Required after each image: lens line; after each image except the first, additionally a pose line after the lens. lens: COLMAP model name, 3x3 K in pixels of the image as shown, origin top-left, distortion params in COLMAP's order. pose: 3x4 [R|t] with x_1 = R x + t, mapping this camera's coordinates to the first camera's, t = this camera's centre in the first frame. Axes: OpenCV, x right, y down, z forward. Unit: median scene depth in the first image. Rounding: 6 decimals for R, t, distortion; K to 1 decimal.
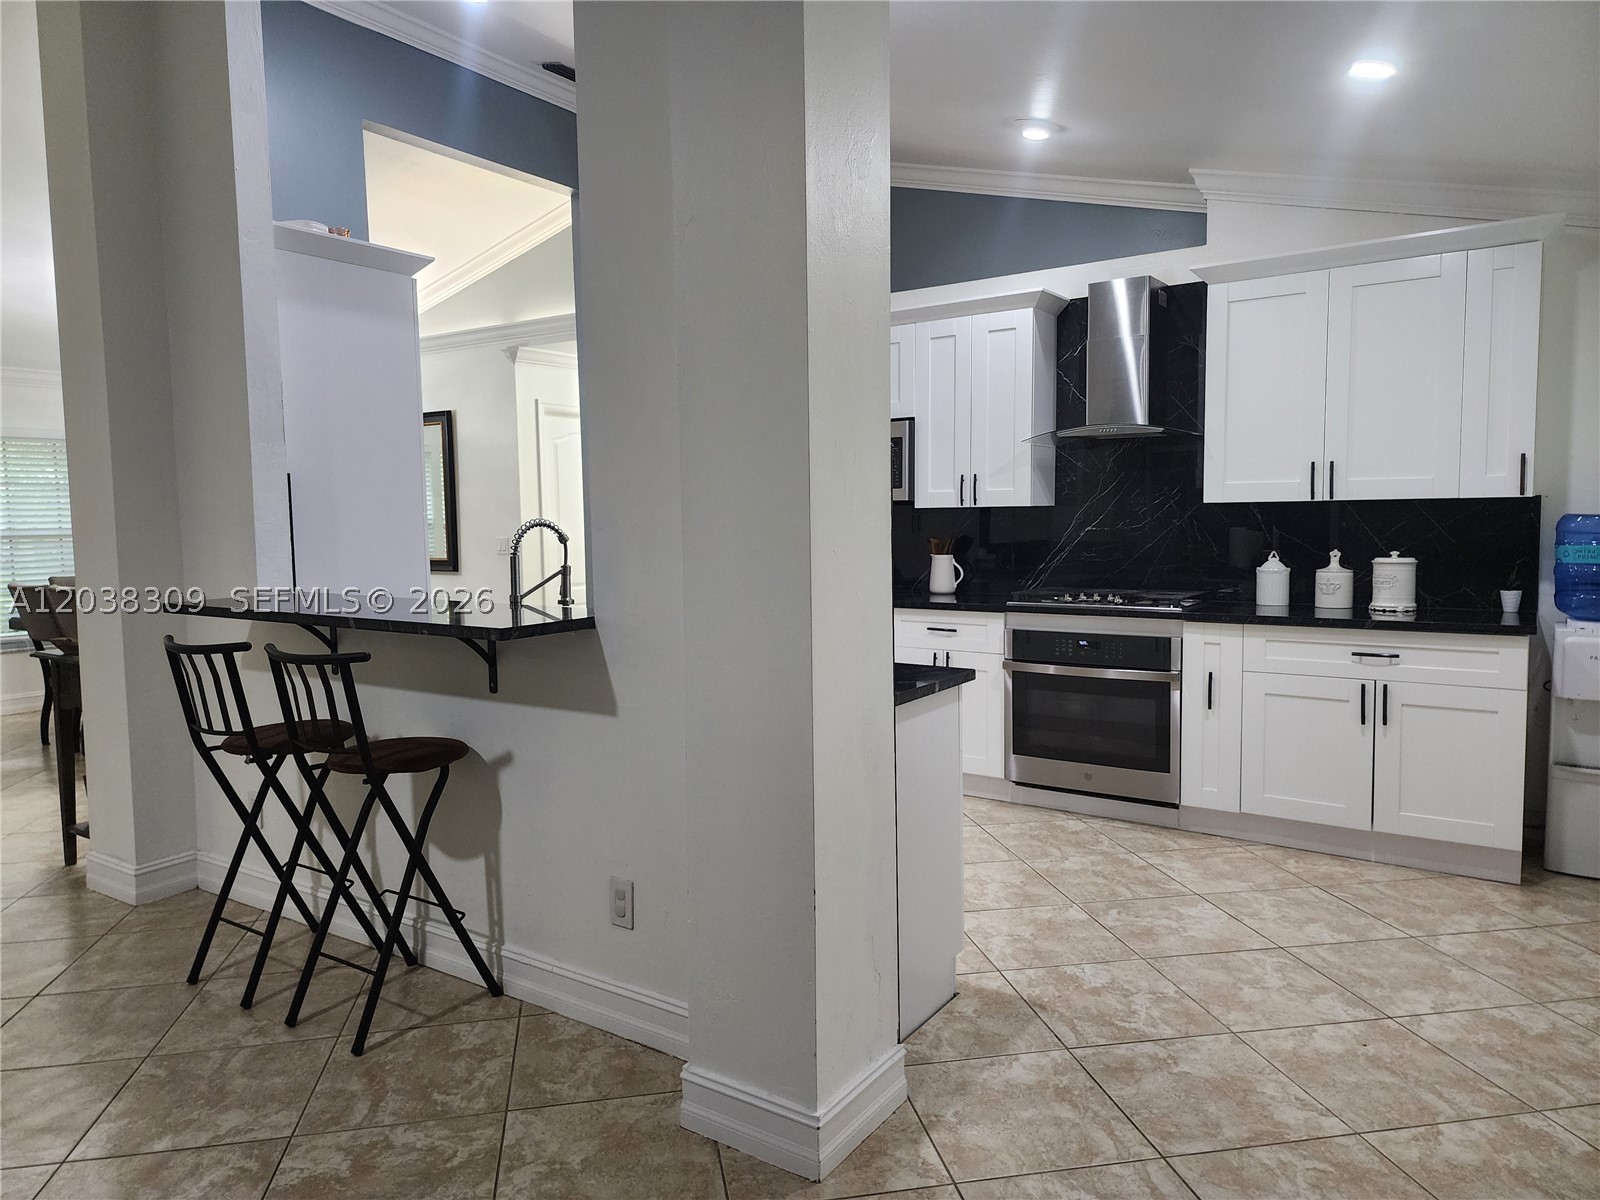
lens RADIAL K [[1061.6, 0, 788.3], [0, 1061.6, 593.0], [0, 0, 1]] dist [0.081719, -0.072453]
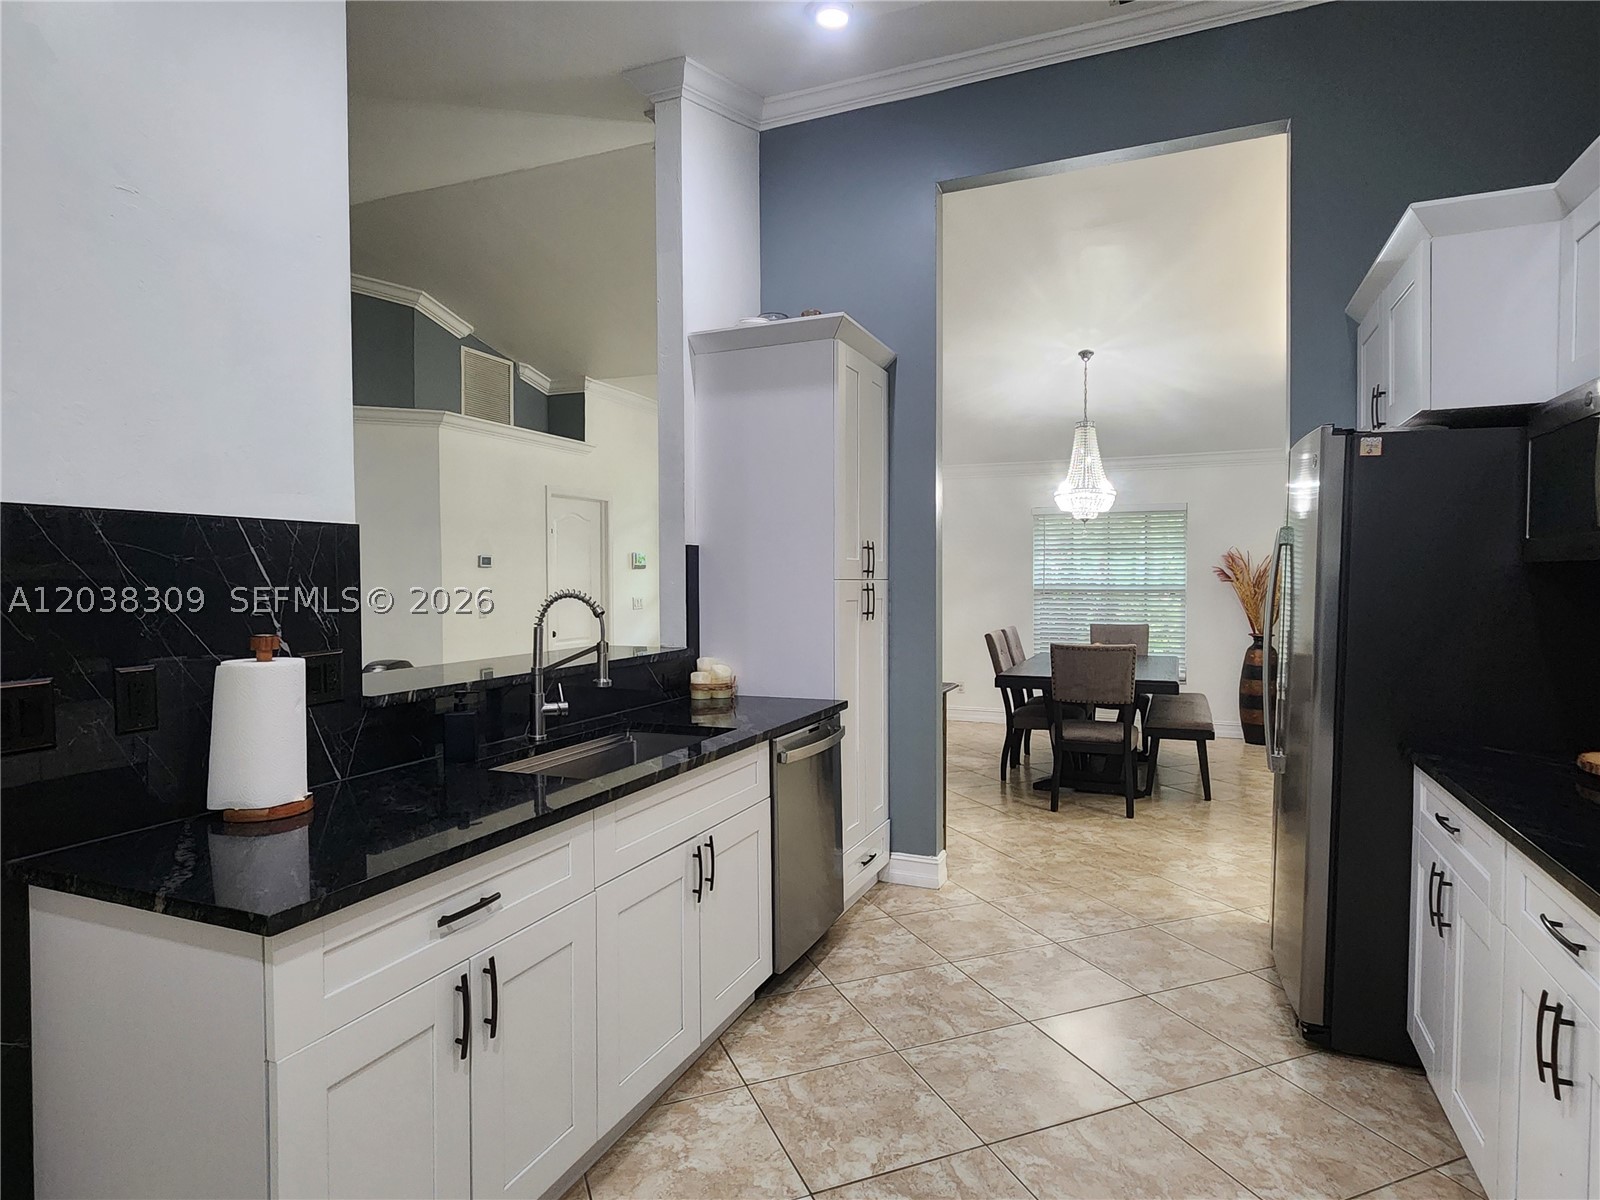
lens RADIAL K [[890.8, 0, 799.3], [0, 890.8, 603.5], [0, 0, 1]] dist [0.001207, -0.000658]
pose [[0.192688, 0.041771, -0.980371, 0.430974], [-0.073355, 0.996911, 0.028058, -0.071496], [0.978514, 0.066508, 0.195157, 0.794471]]
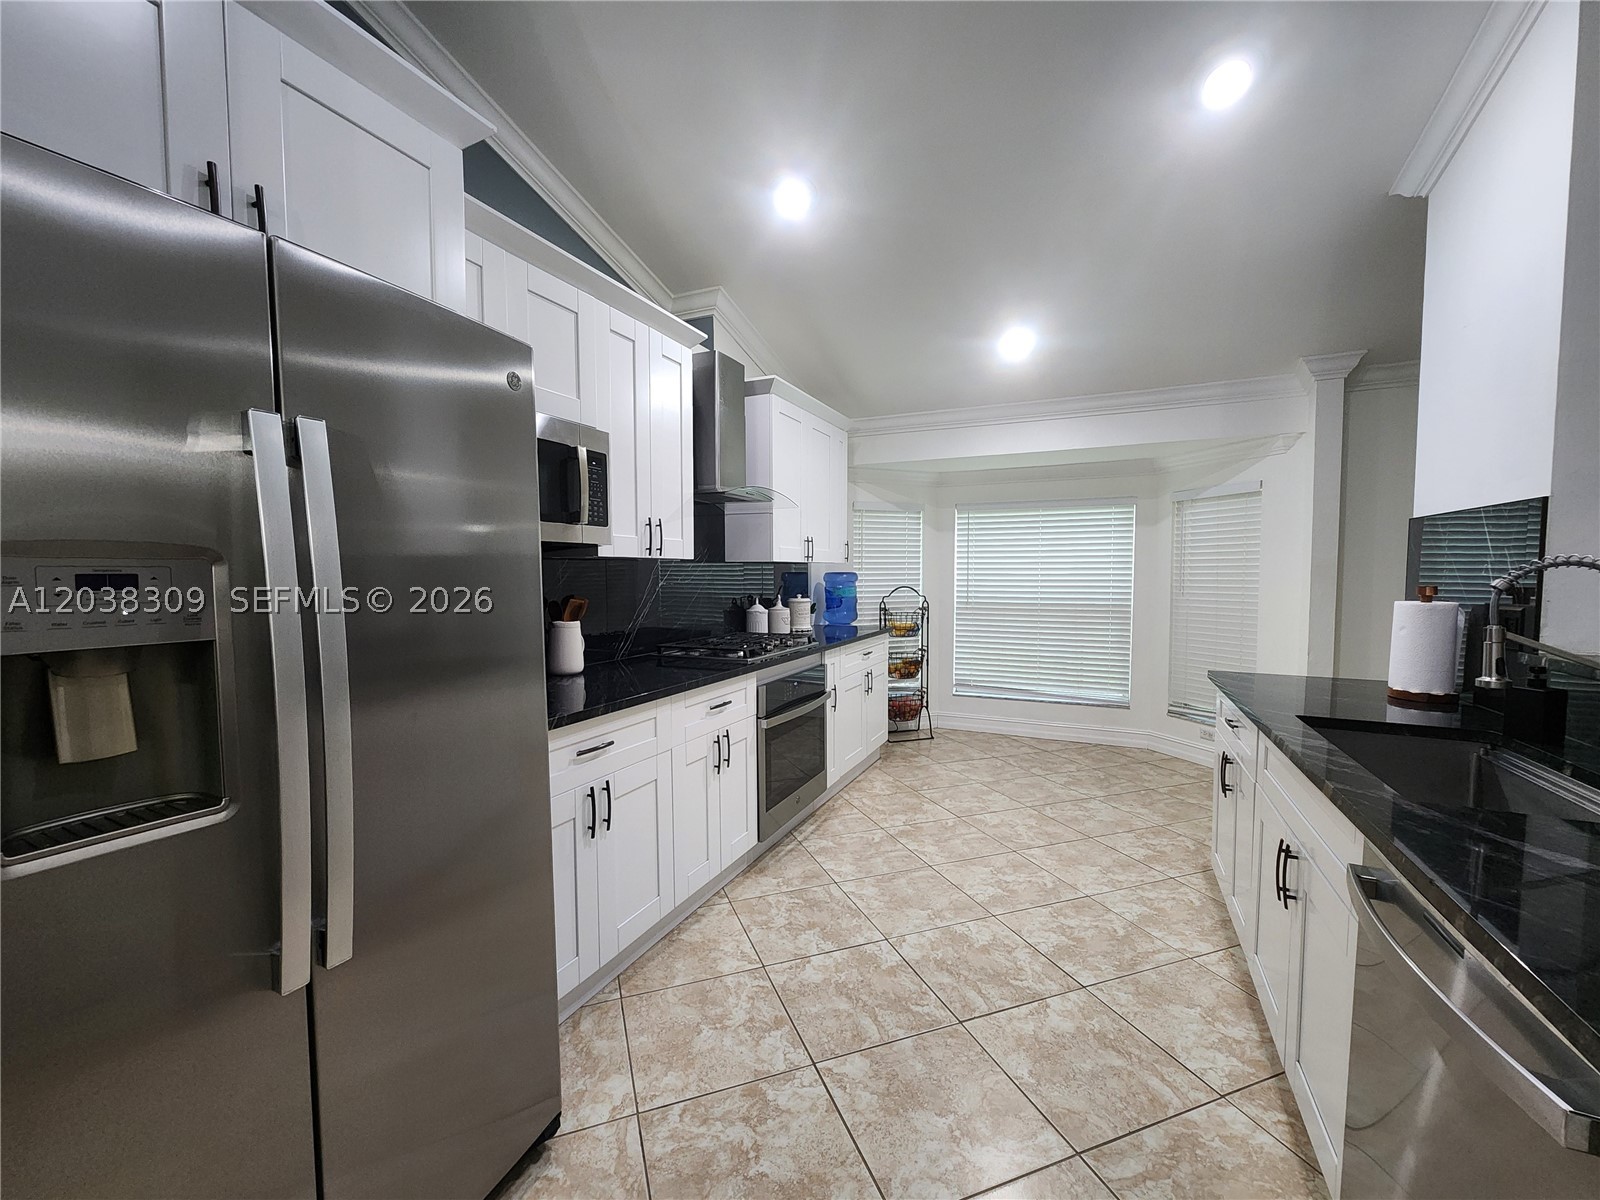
lens RADIAL K [[654.4, 0, 800.2], [0, 654.4, 605.5], [0, 0, 1]] dist [0.003507, -0.001449]
pose [[-0.169730, -0.038539, 0.984737, -0.417996], [0.078681, 0.995515, 0.052522, -0.073749], [-0.982345, 0.086395, -0.165937, 1.163391]]
